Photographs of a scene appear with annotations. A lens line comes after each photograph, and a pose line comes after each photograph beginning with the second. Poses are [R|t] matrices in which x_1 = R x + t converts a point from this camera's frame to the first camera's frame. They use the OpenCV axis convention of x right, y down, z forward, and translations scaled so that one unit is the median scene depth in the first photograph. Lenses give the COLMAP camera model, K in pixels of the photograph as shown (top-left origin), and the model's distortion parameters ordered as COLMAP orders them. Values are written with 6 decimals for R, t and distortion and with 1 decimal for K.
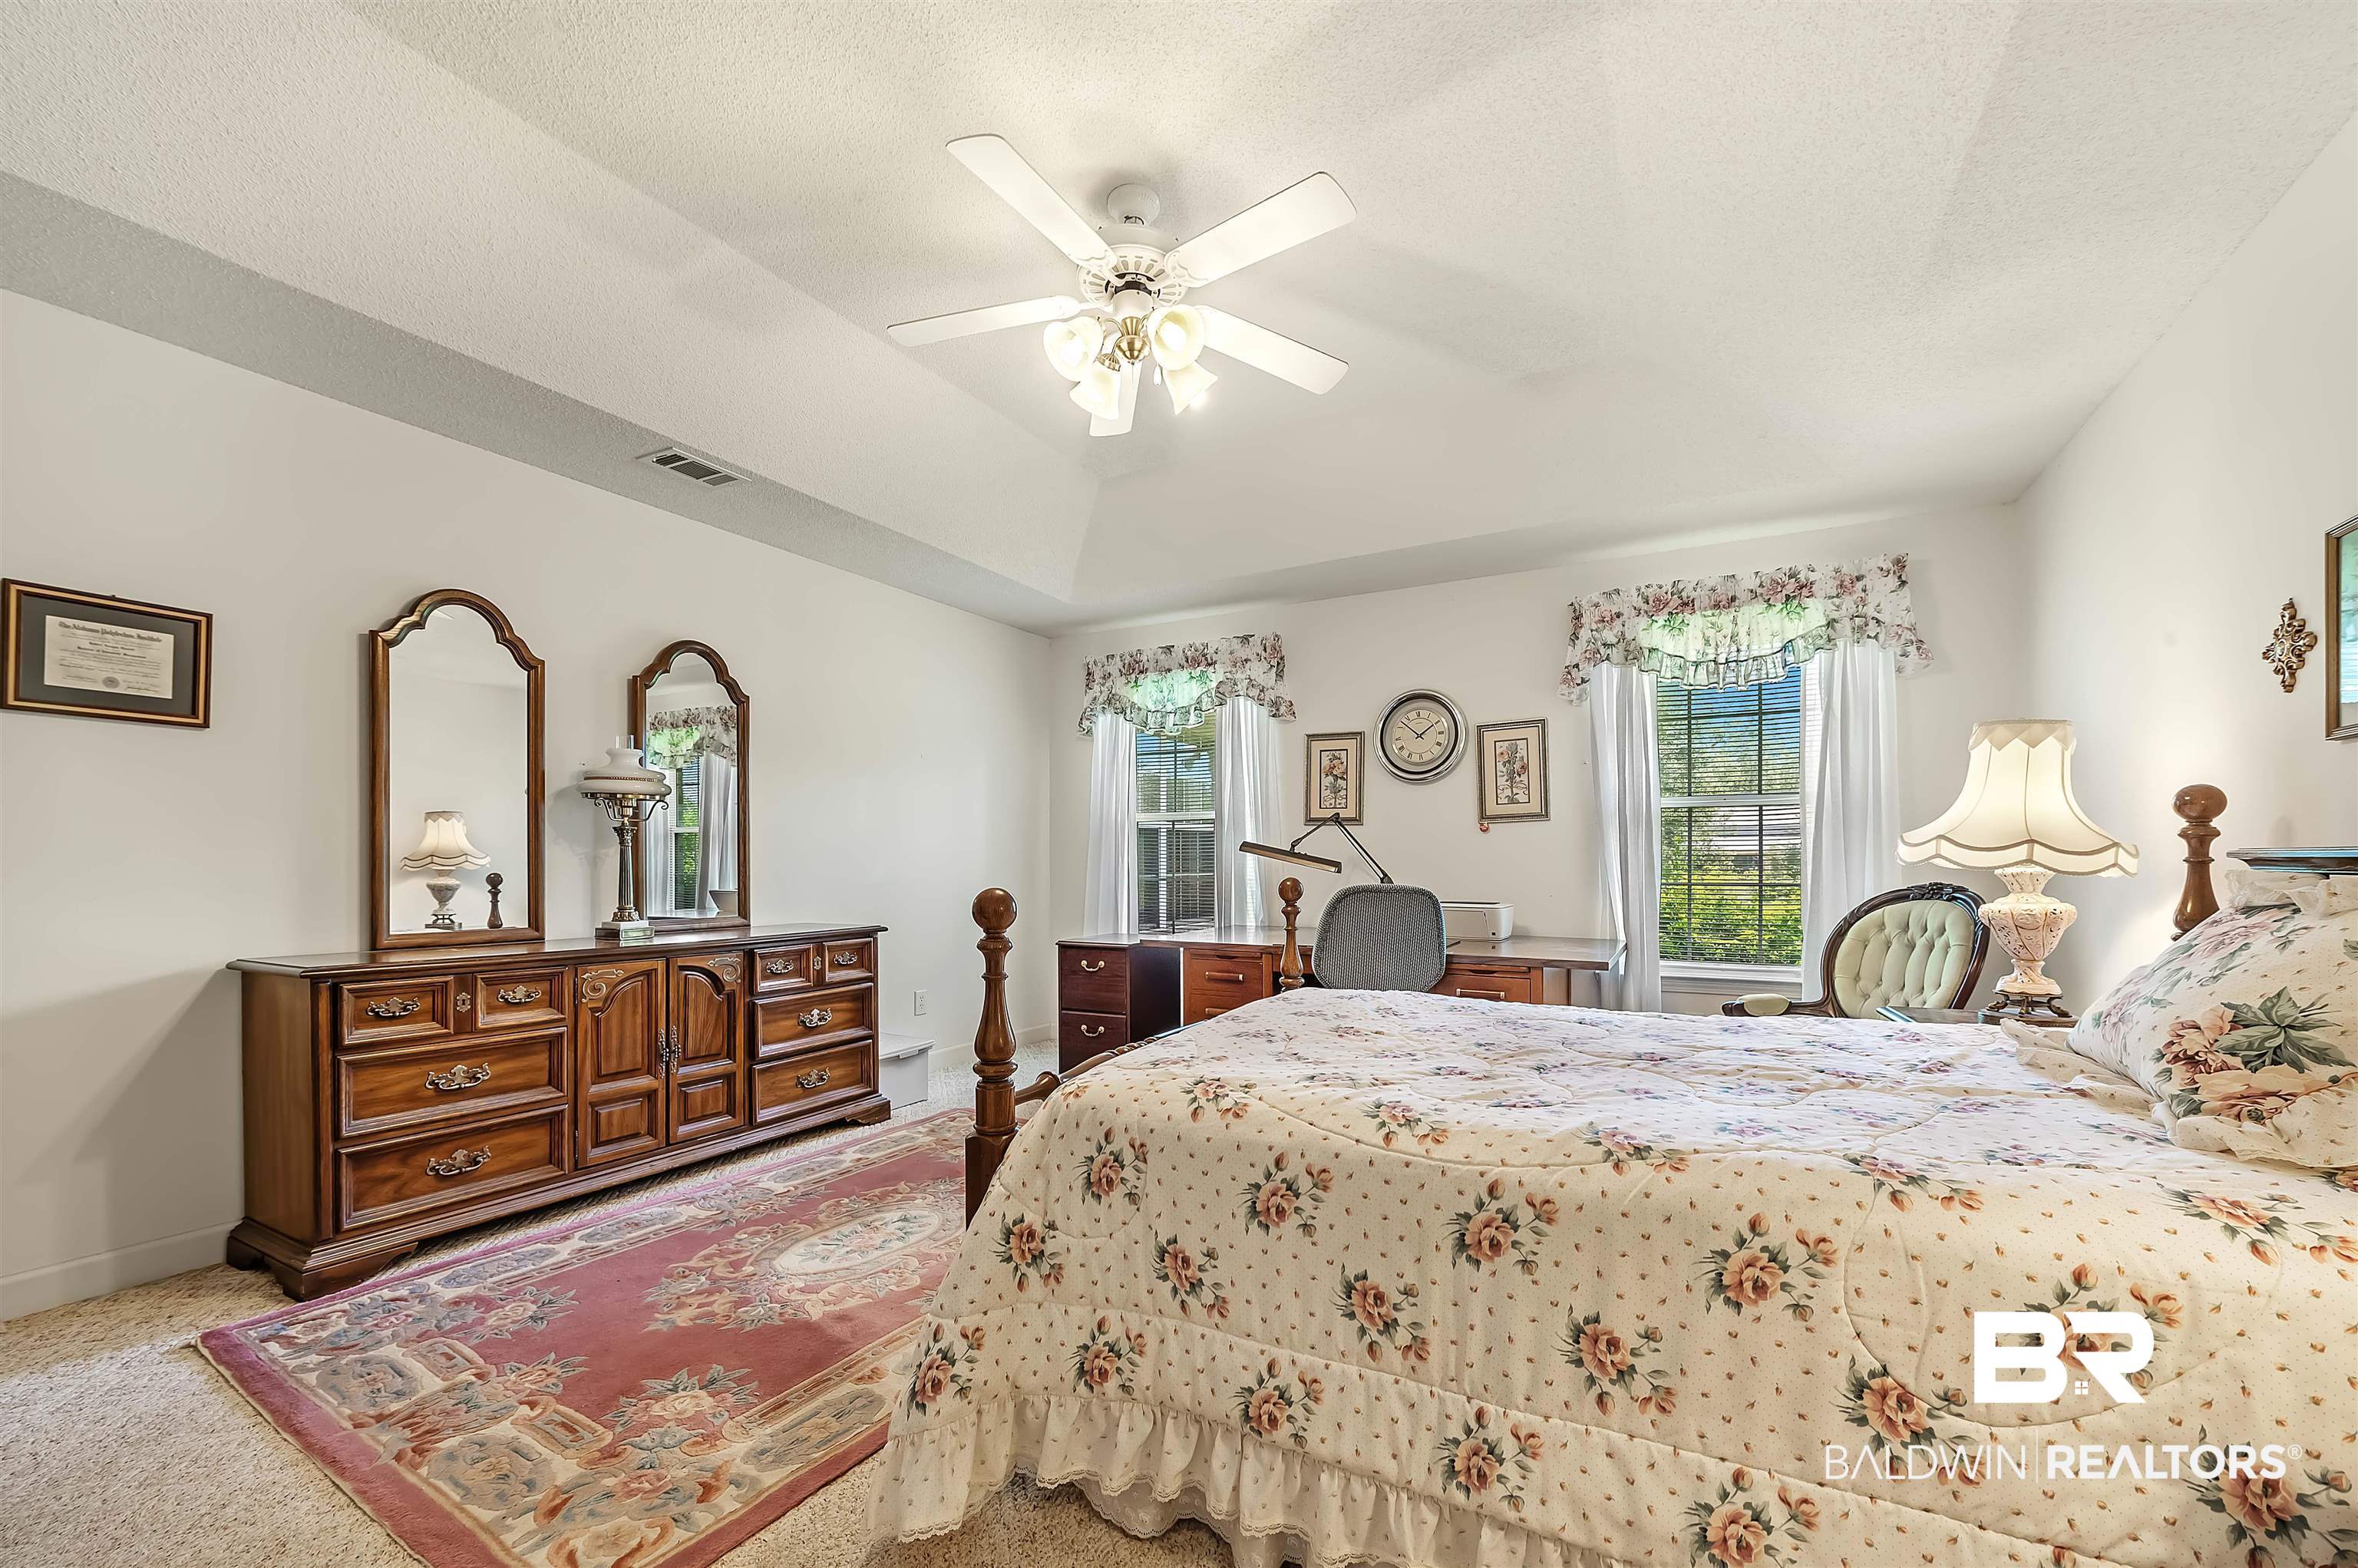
lens RADIAL K [[943.8, 0, 1192.9], [0, 943.8, 866.7], [0, 0, 1]] dist [-0.002137, -0.001847]
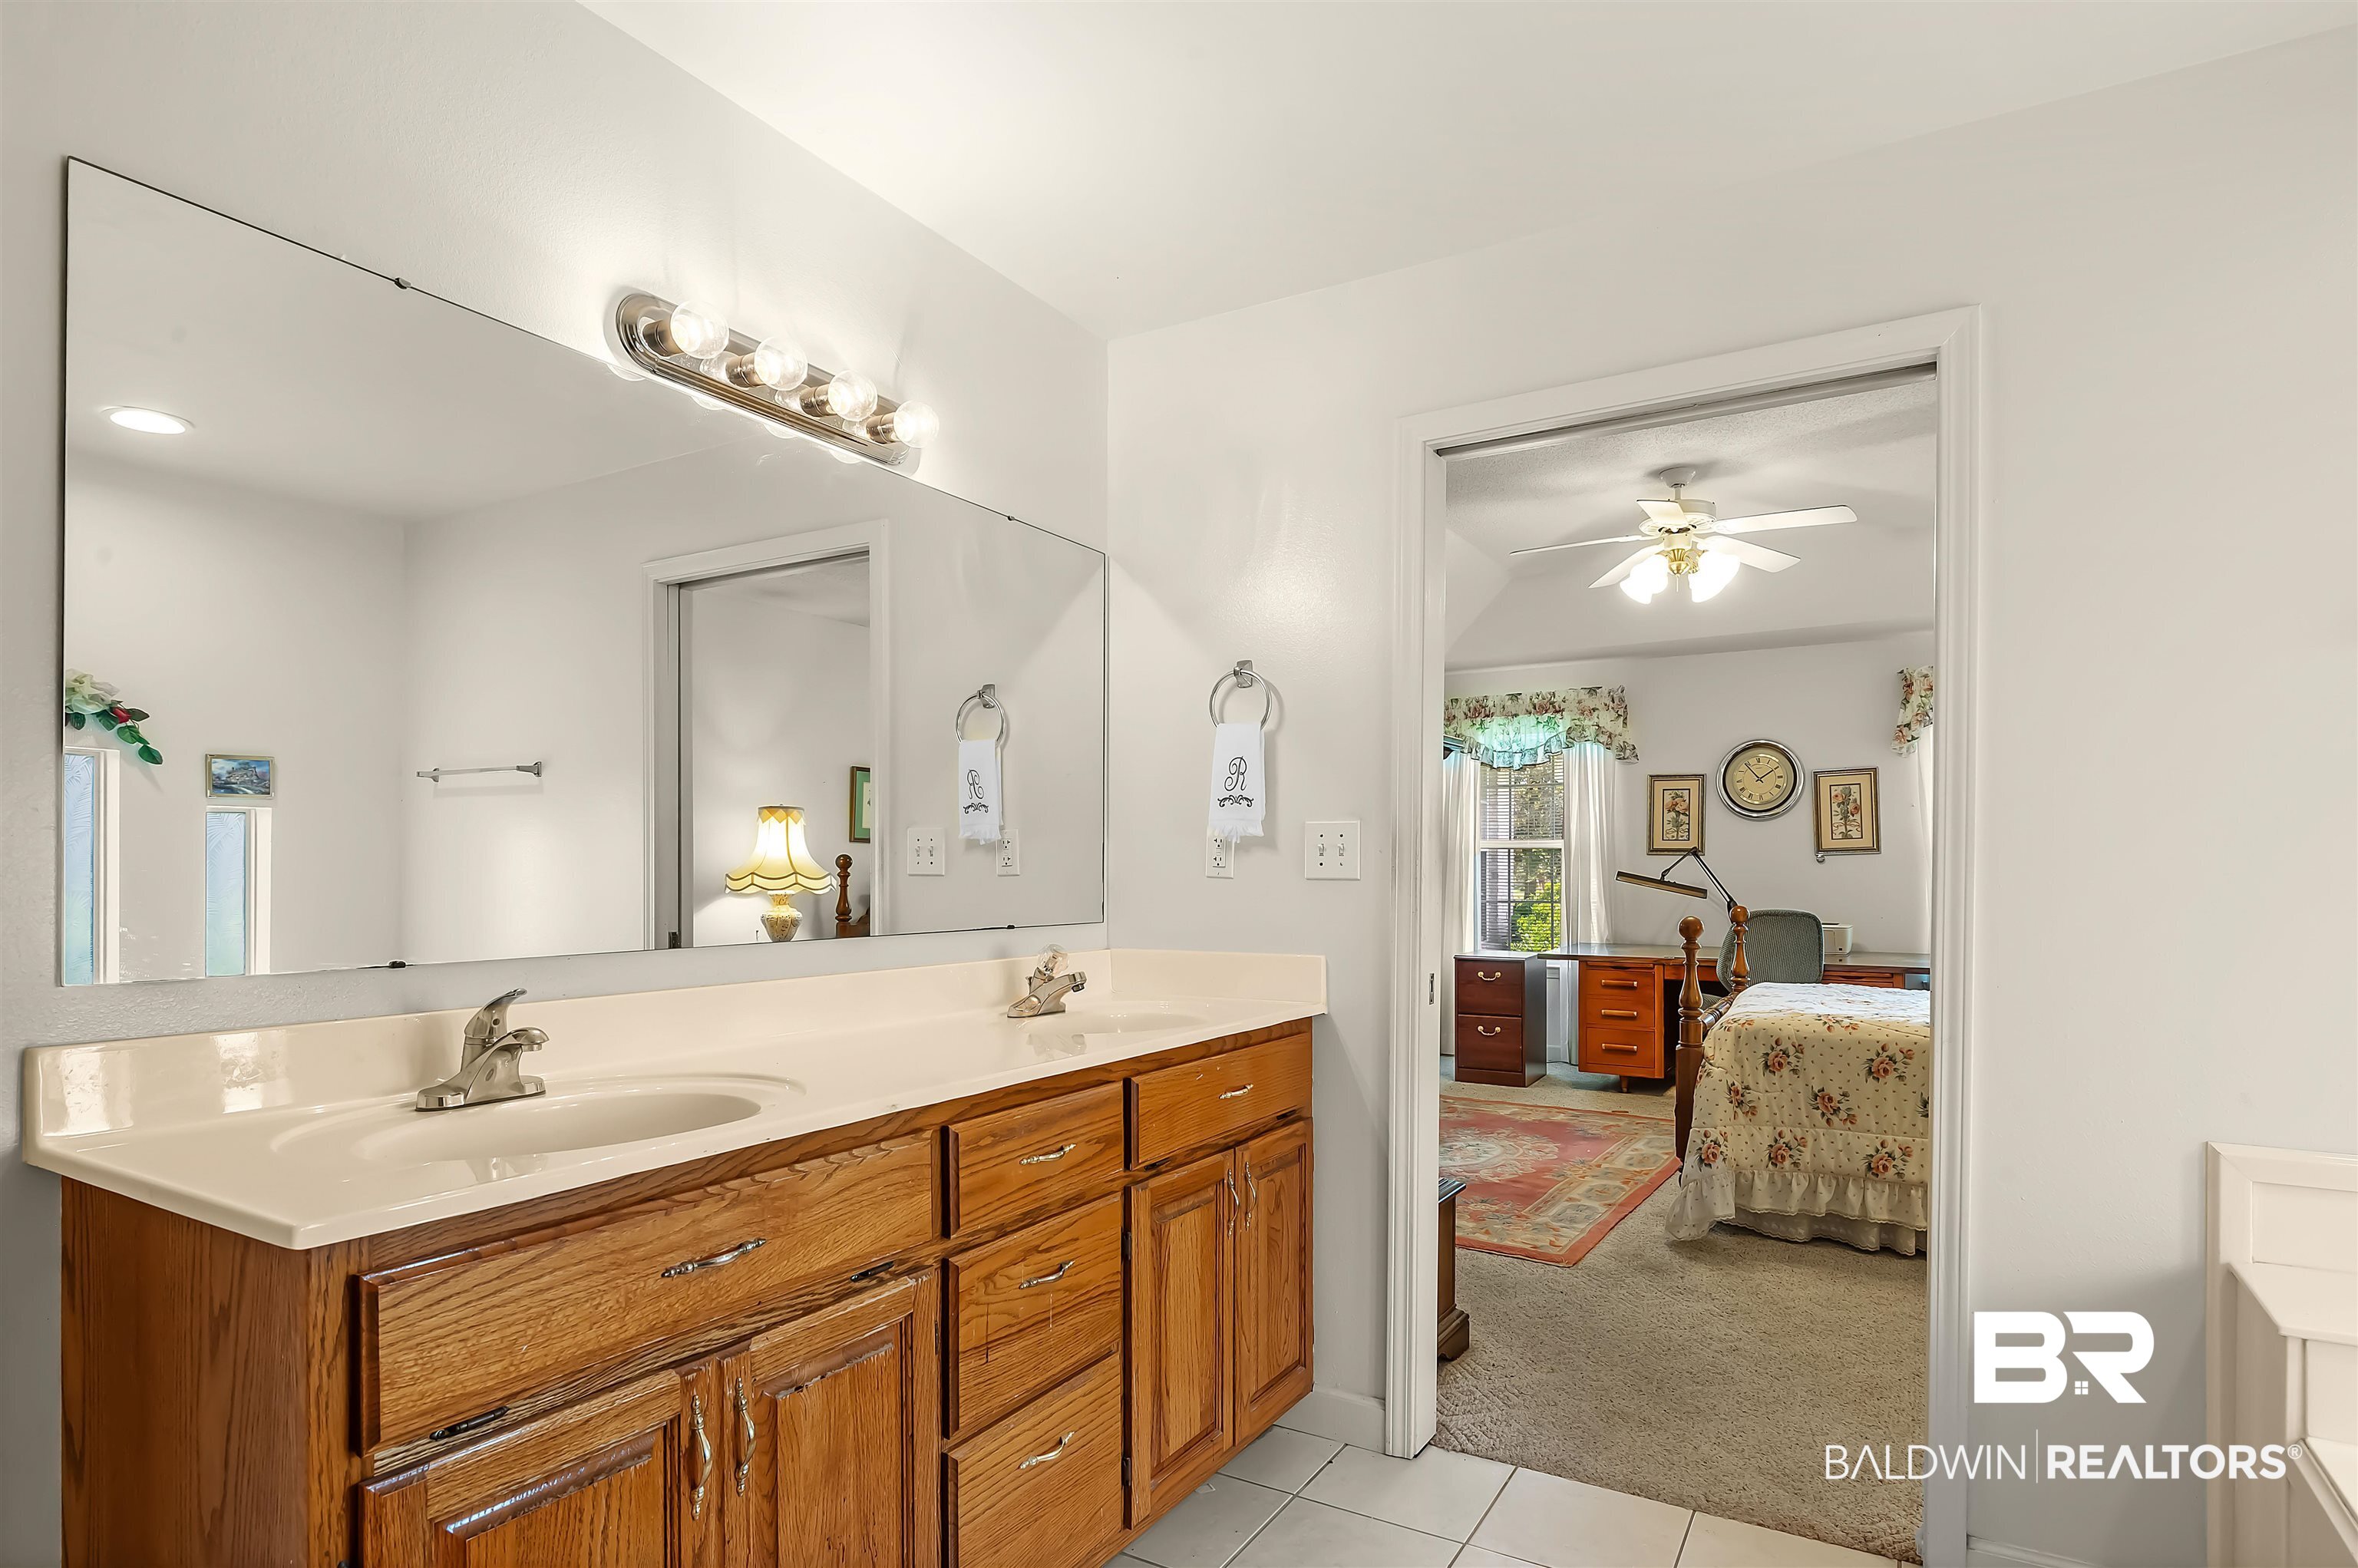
lens RADIAL K [[1249.2, 0, 1181.9], [0, 1249.2, 867.4], [0, 0, 1]] dist [-0.004842, -0.000781]
pose [[0.999421, -0.000174, -0.034031, -0.532495], [0.000009, 0.999988, -0.004836, -0.029421], [0.034031, 0.004832, 0.999409, -0.708717]]
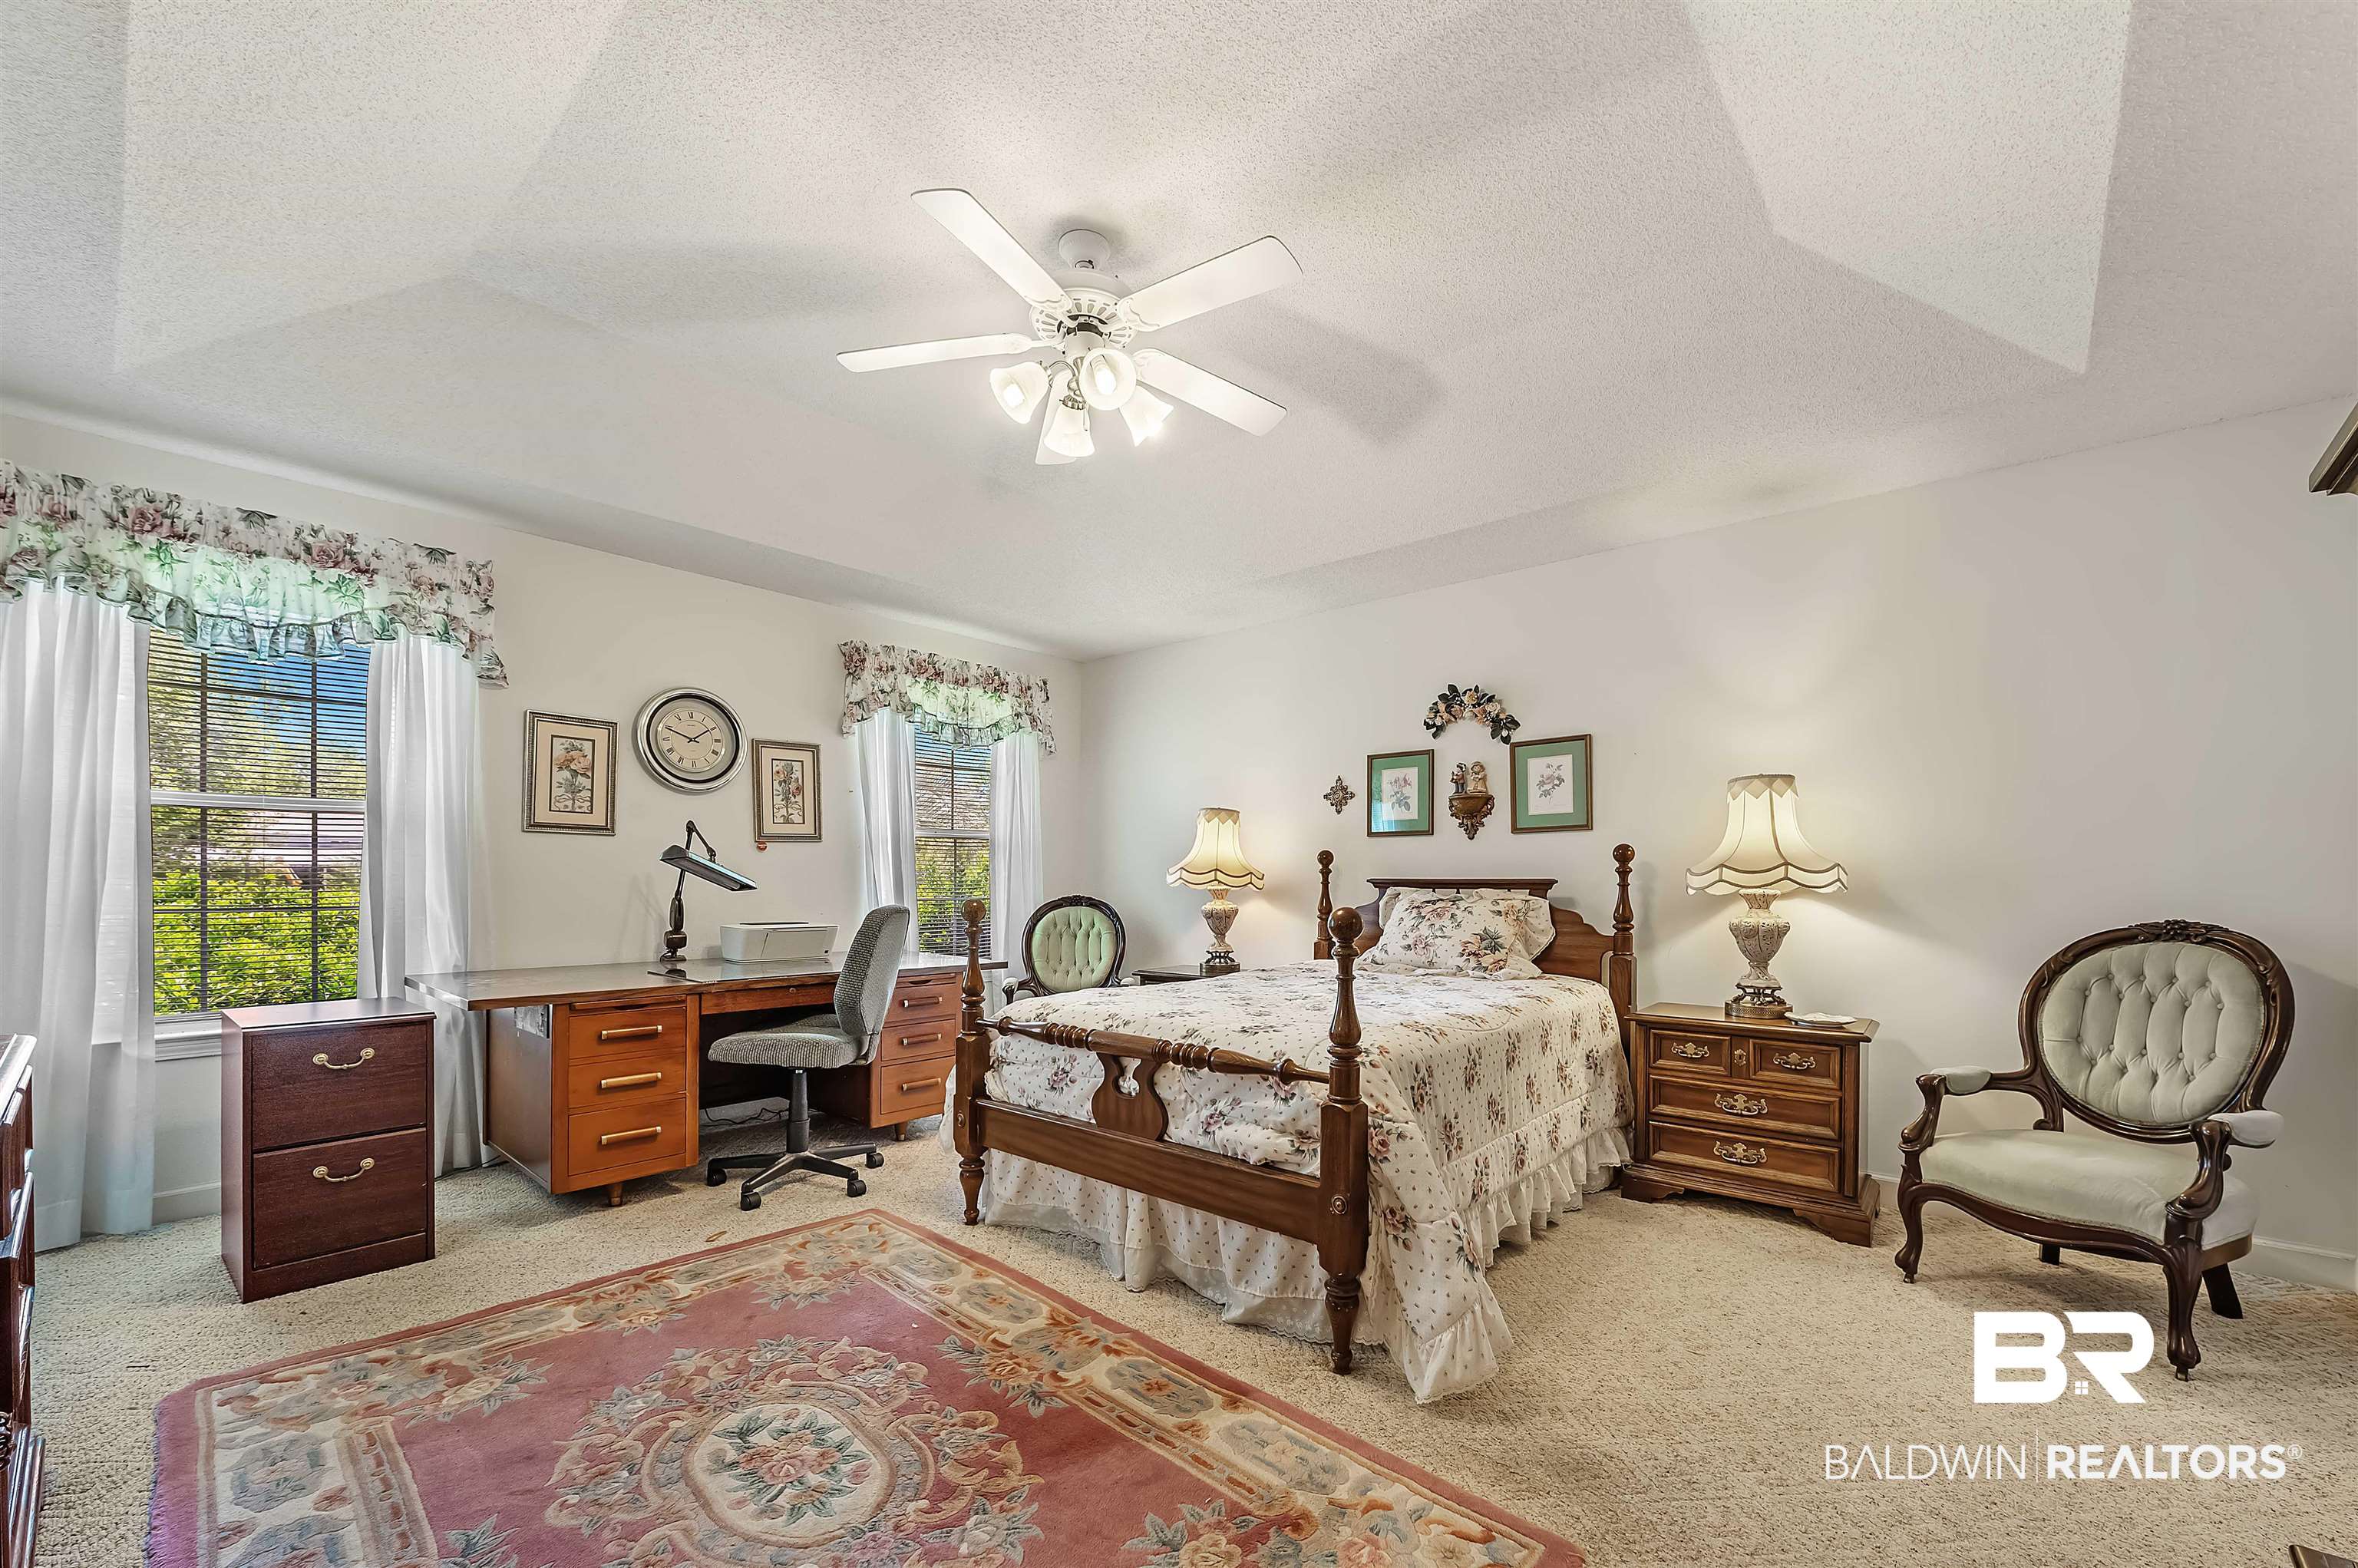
lens RADIAL K [[951.6, 0, 1216.3], [0, 951.6, 880.4], [0, 0, 1]] dist [-0.000953, -0.002922]
pose [[0.196968, 0.000815, 0.980410, -0.696131], [0.000869, 0.999999, -0.001006, -0.005681], [-0.980410, 0.001050, 0.196967, 0.431448]]
